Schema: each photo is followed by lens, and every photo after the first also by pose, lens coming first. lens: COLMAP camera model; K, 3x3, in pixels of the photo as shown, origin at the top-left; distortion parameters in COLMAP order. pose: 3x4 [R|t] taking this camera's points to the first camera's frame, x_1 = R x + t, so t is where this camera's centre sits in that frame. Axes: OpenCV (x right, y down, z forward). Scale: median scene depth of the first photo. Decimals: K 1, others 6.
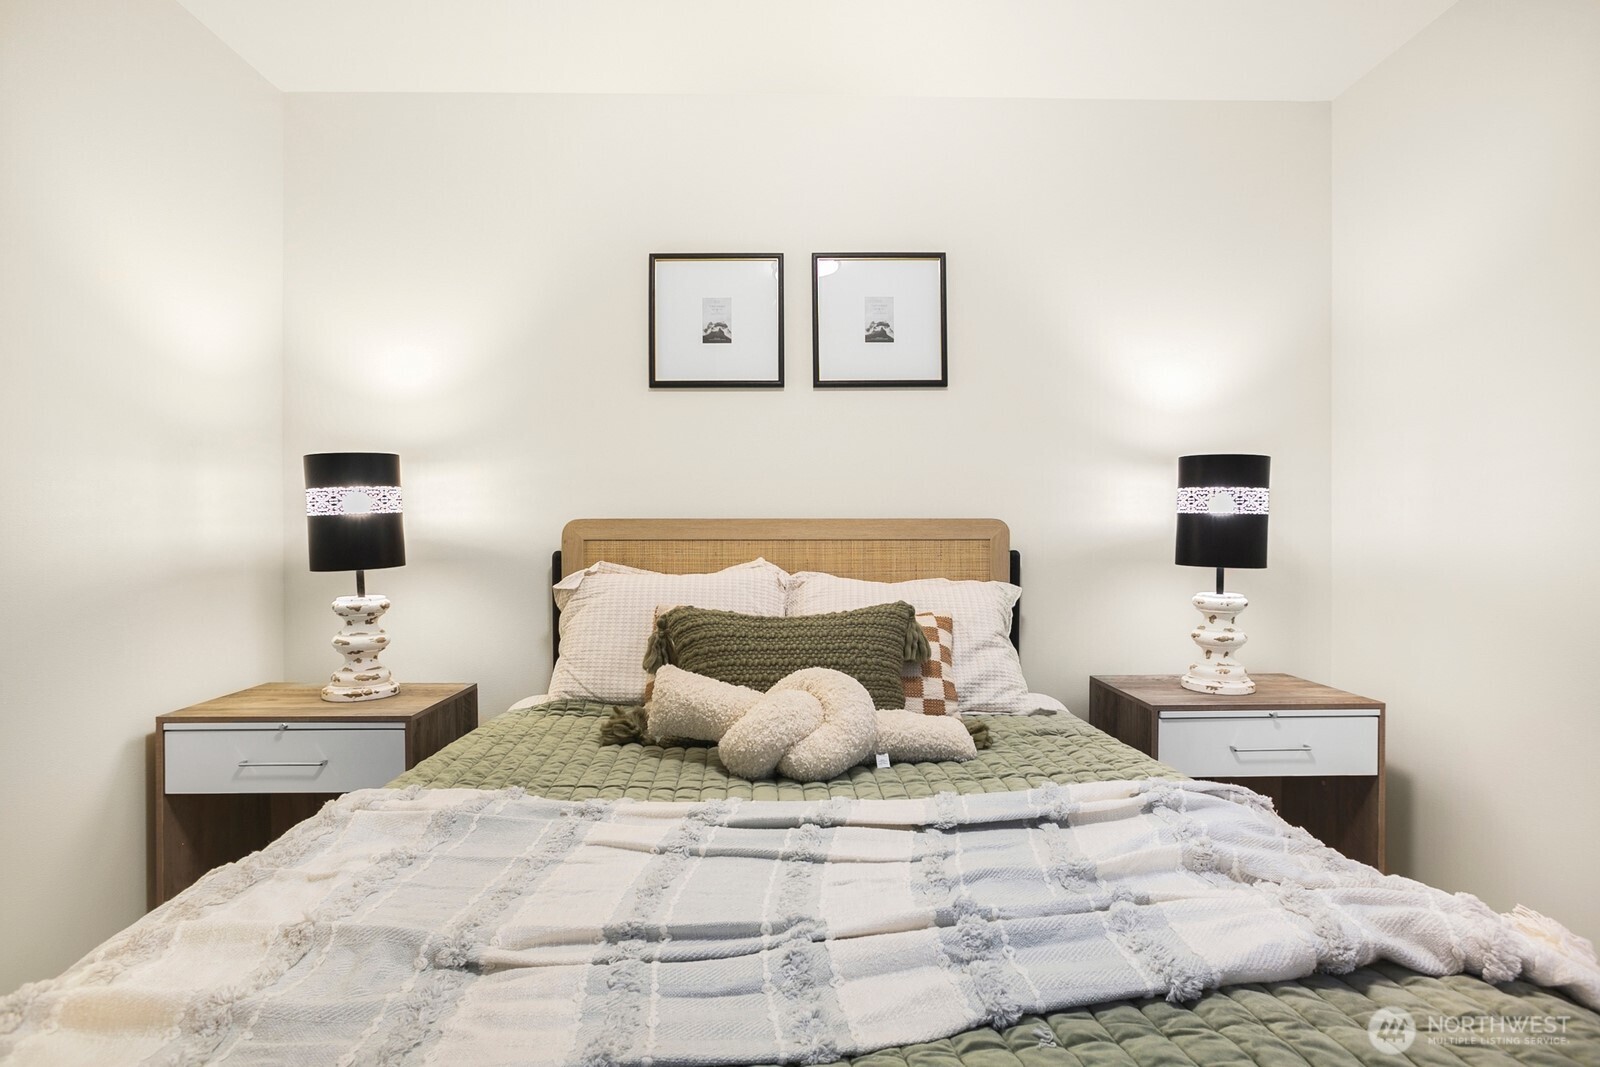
lens RADIAL K [[794.2, 0, 790.3], [0, 794.2, 545.0], [0, 0, 1]] dist [-0.067266, 0.046857]
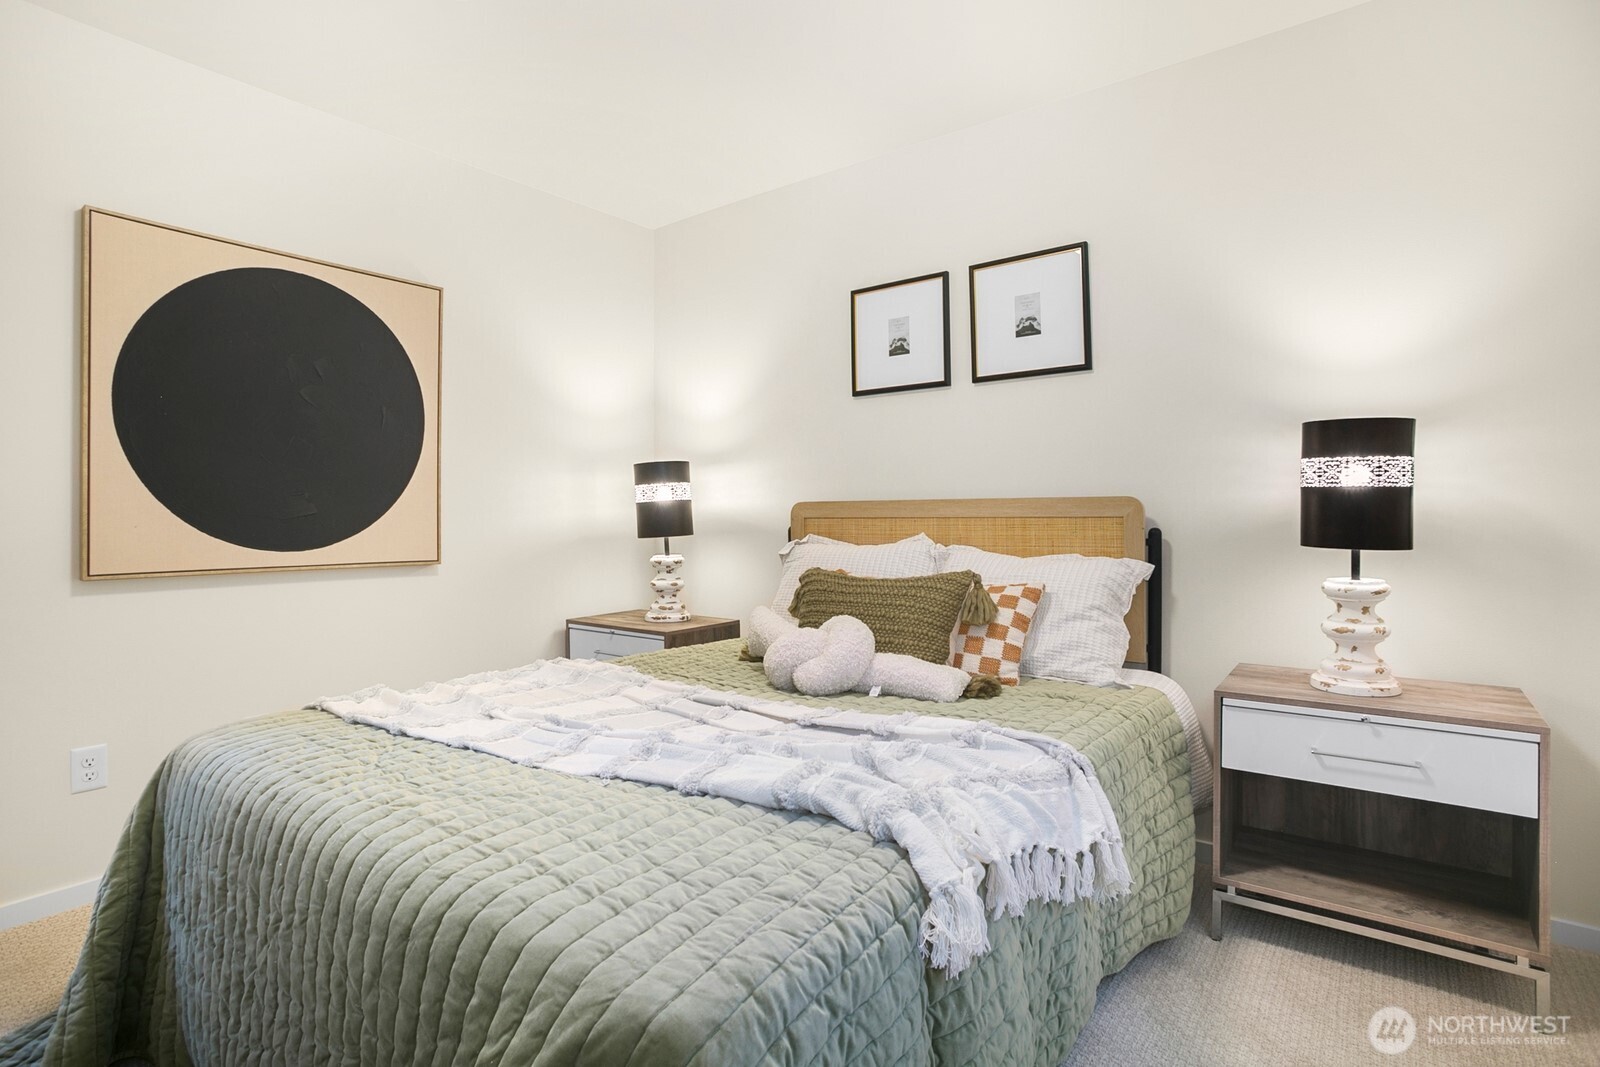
lens RADIAL K [[803.7, 0, 800.0], [0, 803.7, 533.5], [0, 0, 1]] dist [-0.119576, 0.055308]
pose [[0.778440, 0.010758, -0.627627, 0.604724], [-0.007032, 0.999940, 0.008418, 0.008876], [0.627680, -0.002140, 0.778469, -0.047510]]
